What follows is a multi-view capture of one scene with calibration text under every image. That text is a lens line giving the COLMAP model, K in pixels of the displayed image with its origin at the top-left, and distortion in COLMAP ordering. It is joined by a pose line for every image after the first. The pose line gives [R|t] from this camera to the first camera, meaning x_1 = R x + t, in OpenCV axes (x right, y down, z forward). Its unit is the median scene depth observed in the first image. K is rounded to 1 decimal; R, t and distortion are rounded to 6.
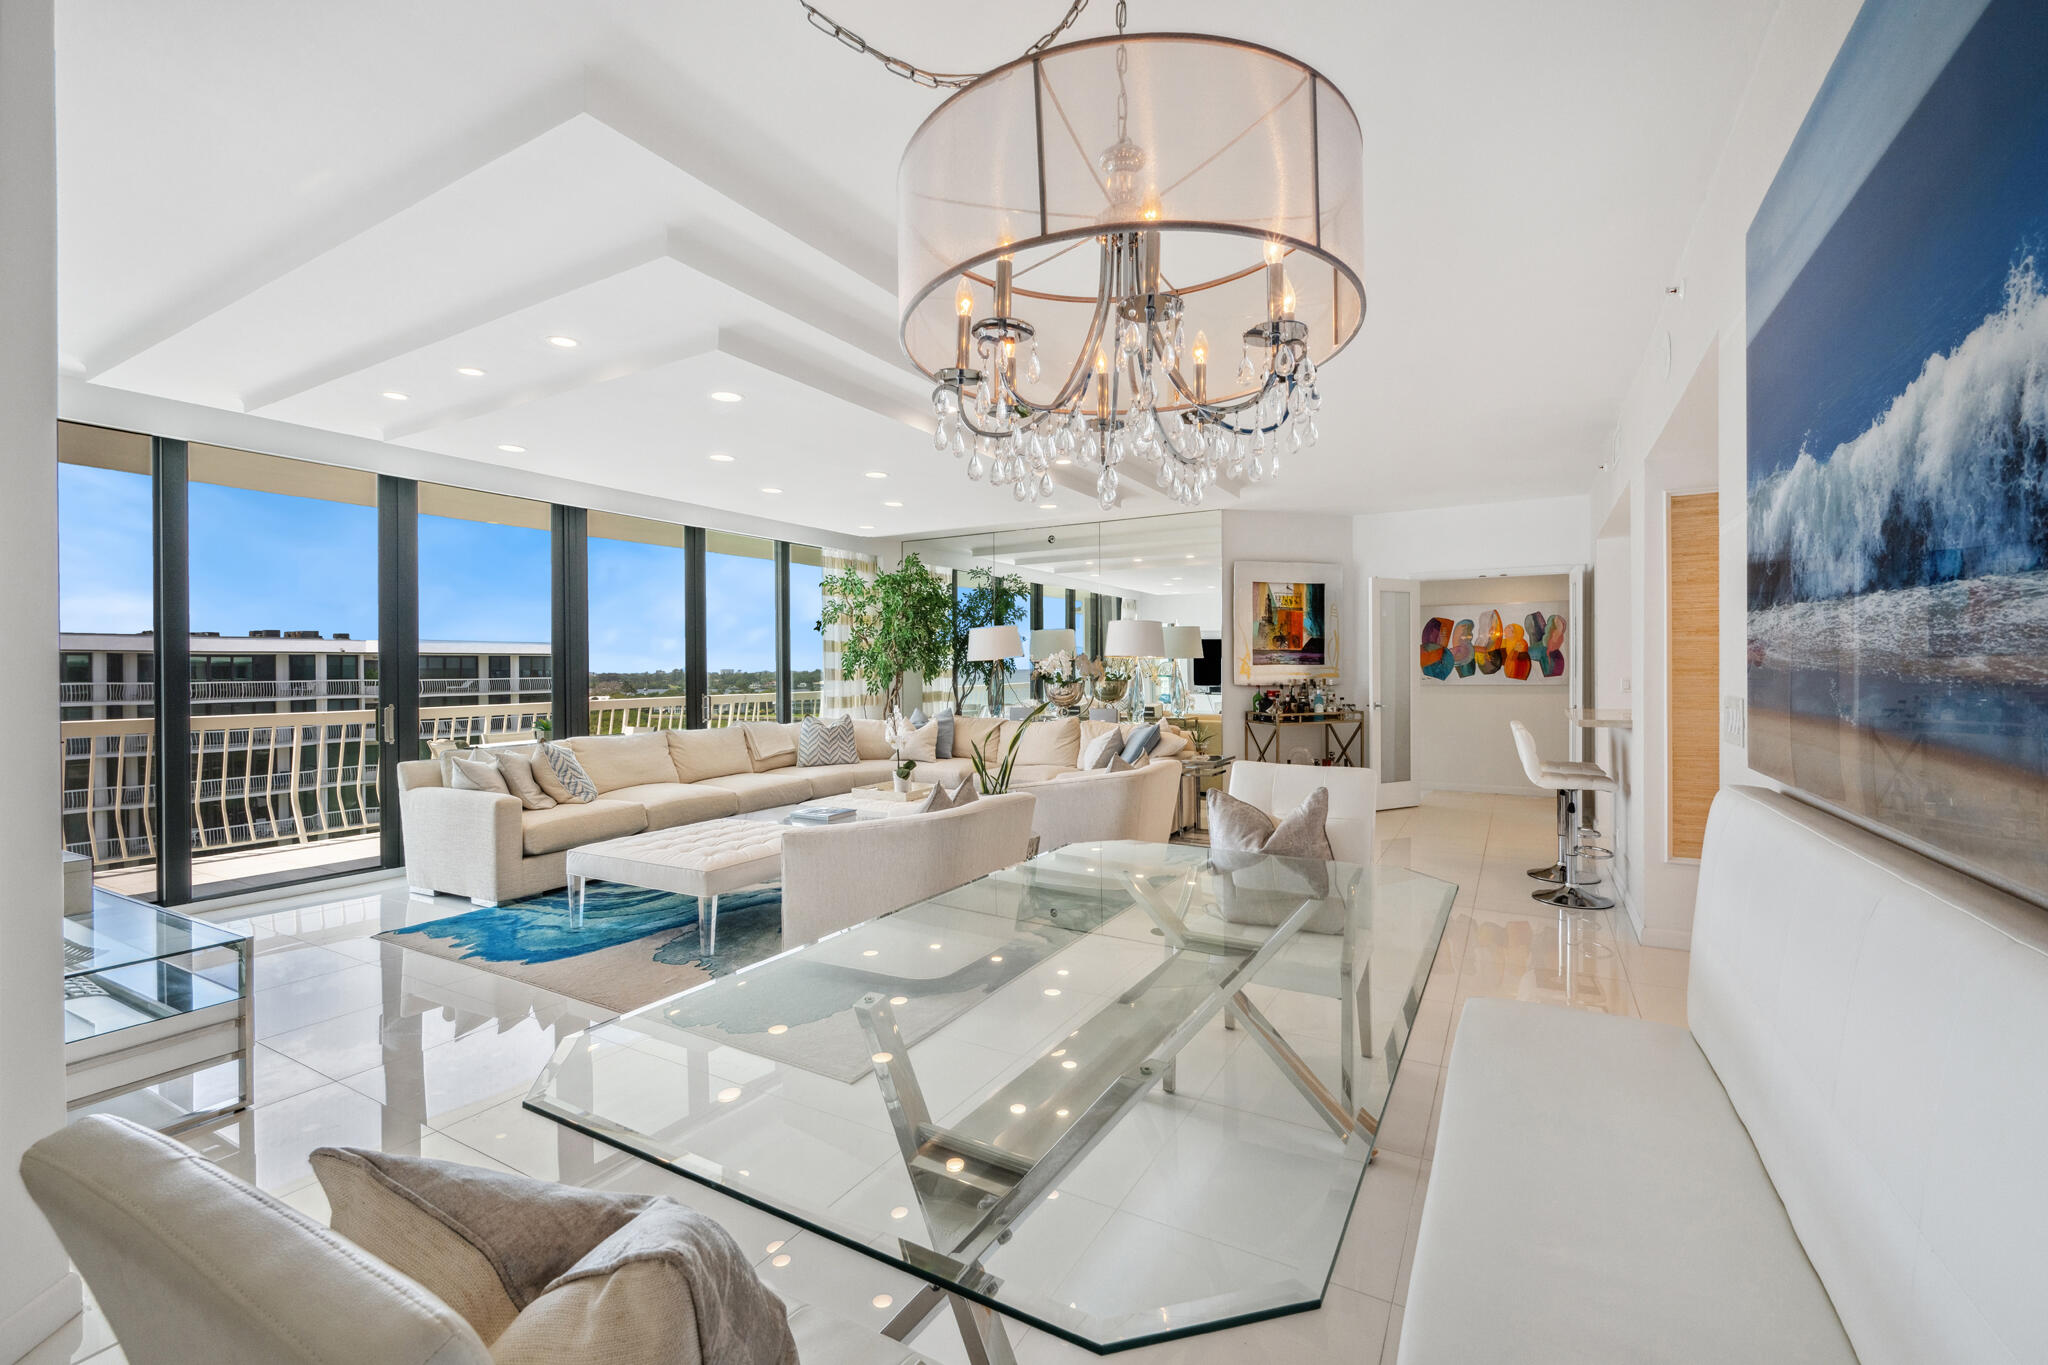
lens RADIAL K [[864.9, 0, 1029.4], [0, 864.9, 673.4], [0, 0, 1]] dist [-0.003323, -0.000024]
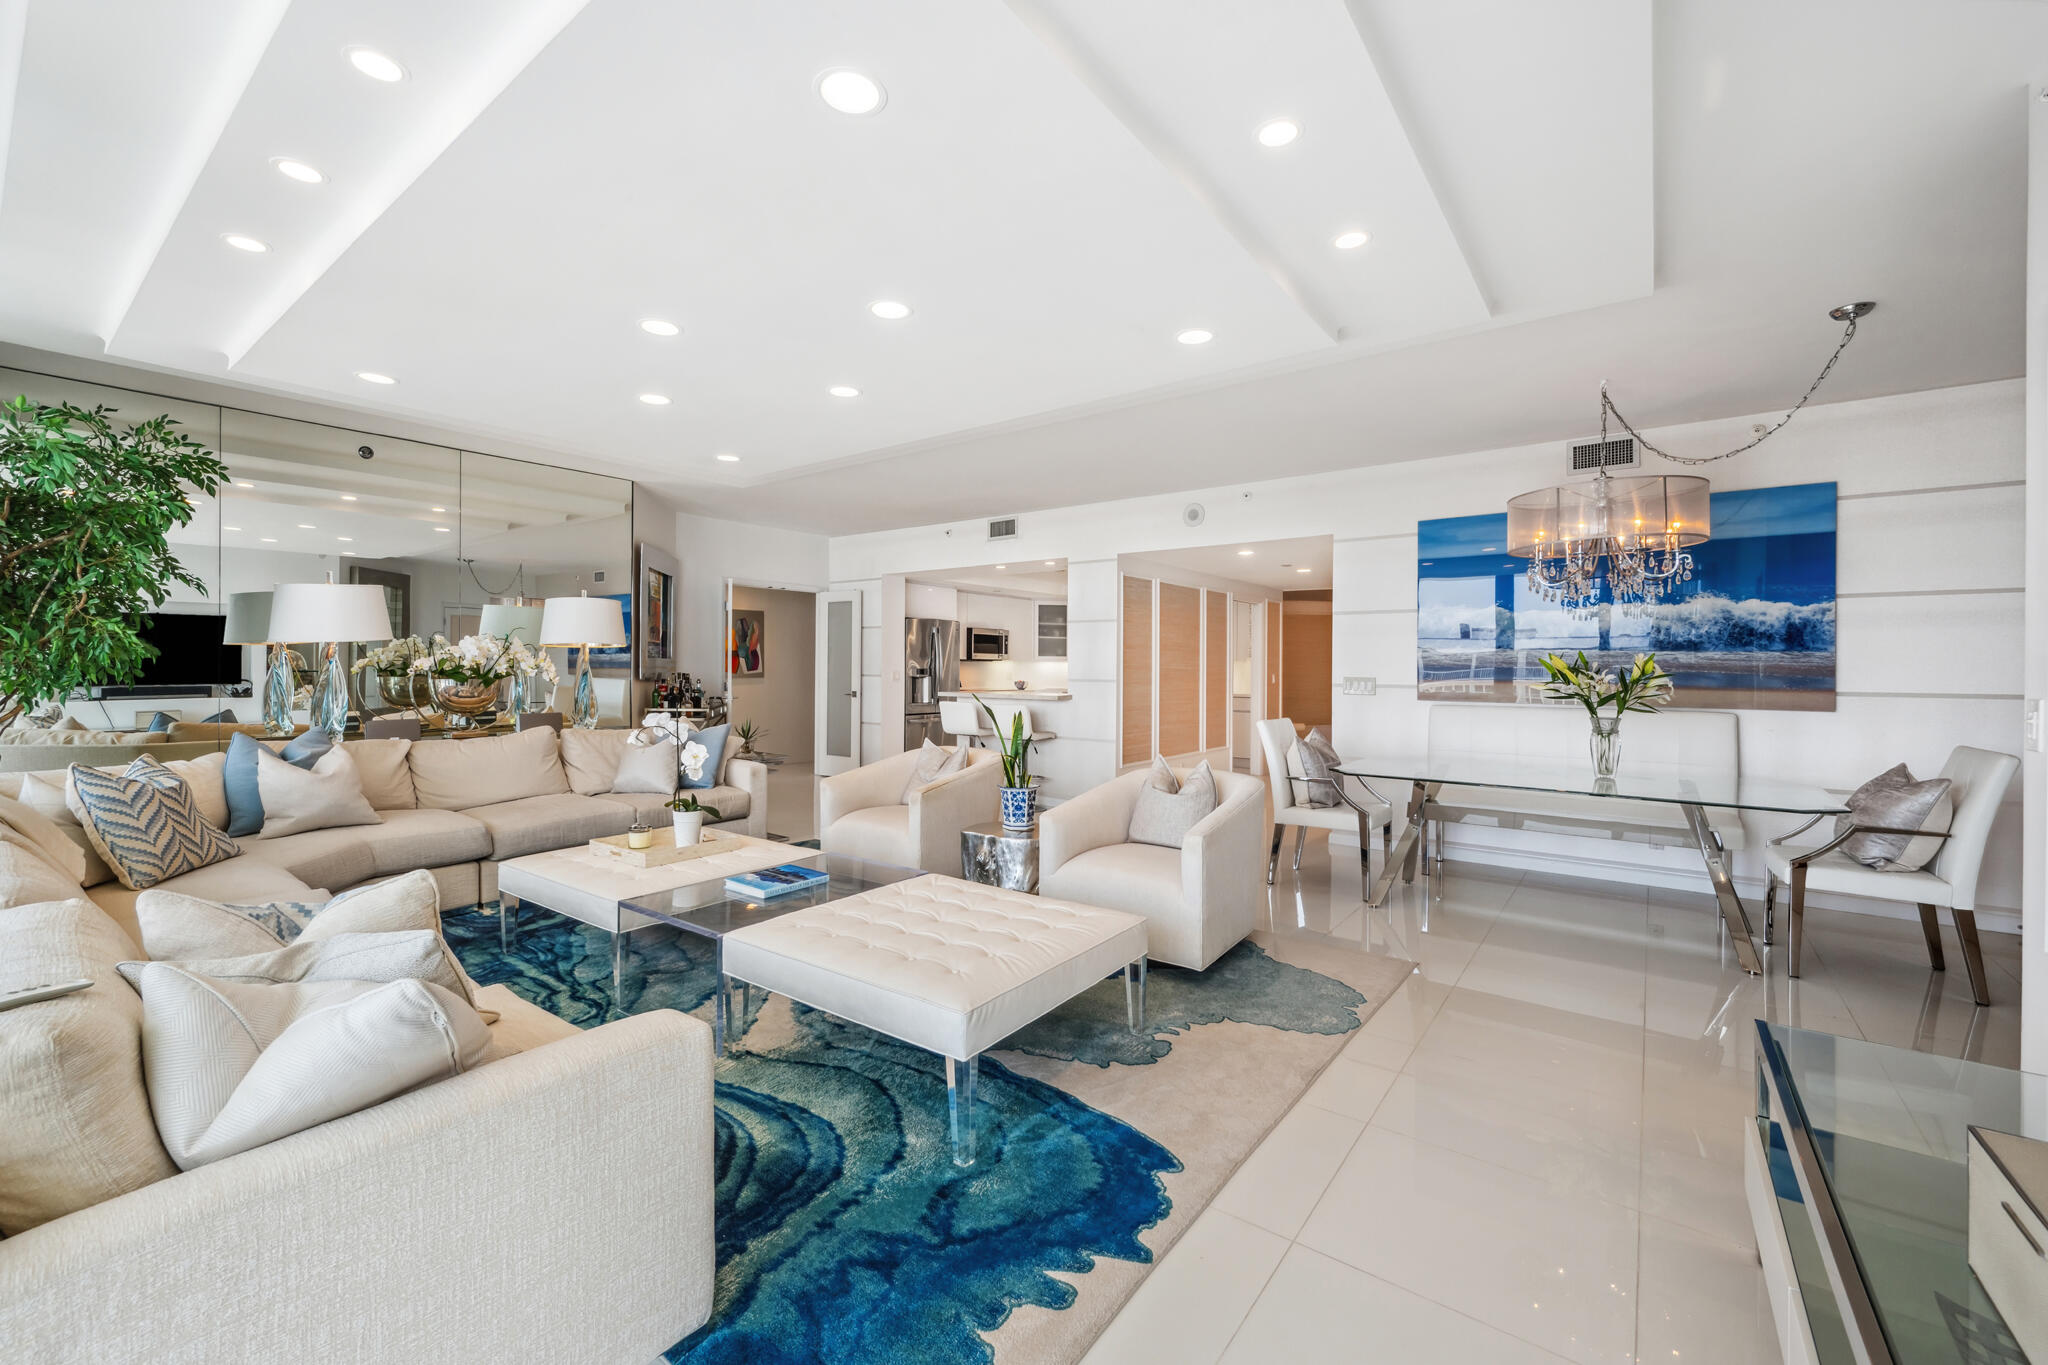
lens RADIAL K [[833.2, 0, 1023.8], [0, 833.2, 671.7], [0, 0, 1]] dist [-0.001162, -0.000046]
pose [[0.128468, -0.004033, 0.991705, -0.549675], [0.004520, 0.999984, 0.003481, 0.003064], [-0.991703, 0.004035, 0.128484, 0.495833]]
